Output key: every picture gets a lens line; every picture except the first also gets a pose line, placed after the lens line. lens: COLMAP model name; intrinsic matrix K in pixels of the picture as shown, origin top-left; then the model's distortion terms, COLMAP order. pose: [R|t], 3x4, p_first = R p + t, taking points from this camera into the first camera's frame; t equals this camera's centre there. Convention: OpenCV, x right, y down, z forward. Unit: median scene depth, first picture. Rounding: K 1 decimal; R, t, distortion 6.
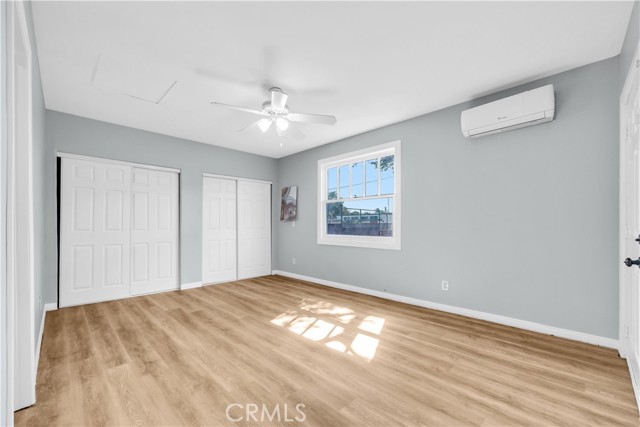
lens RADIAL K [[262.7, 0, 318.9], [0, 262.7, 219.1], [0, 0, 1]] dist [-0.005652, 0.000379]
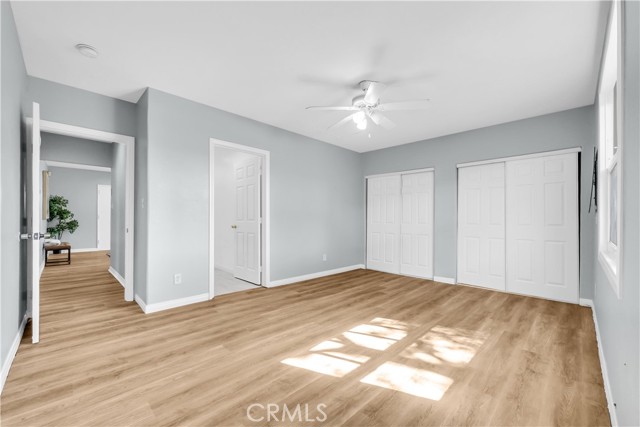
lens RADIAL K [[262.7, 0, 318.0], [0, 262.7, 215.9], [0, 0, 1]] dist [-0.005652, 0.000379]
pose [[0.004703, -0.008636, -0.999952, 0.793117], [0.012684, 0.999883, -0.008576, 0.016005], [0.999908, -0.012643, 0.004812, 0.788634]]
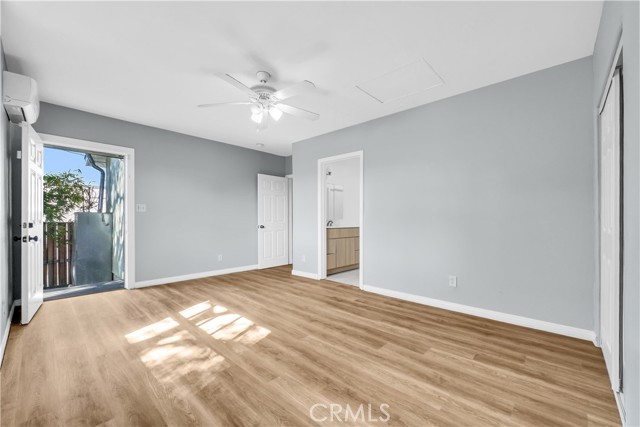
lens RADIAL K [[262.7, 0, 319.5], [0, 262.7, 219.9], [0, 0, 1]] dist [-0.005652, 0.000379]
pose [[-0.999270, -0.004037, -0.037990, -0.311998], [-0.003327, 0.999819, -0.018716, 0.043866], [0.038059, -0.018576, -0.999103, 1.870331]]
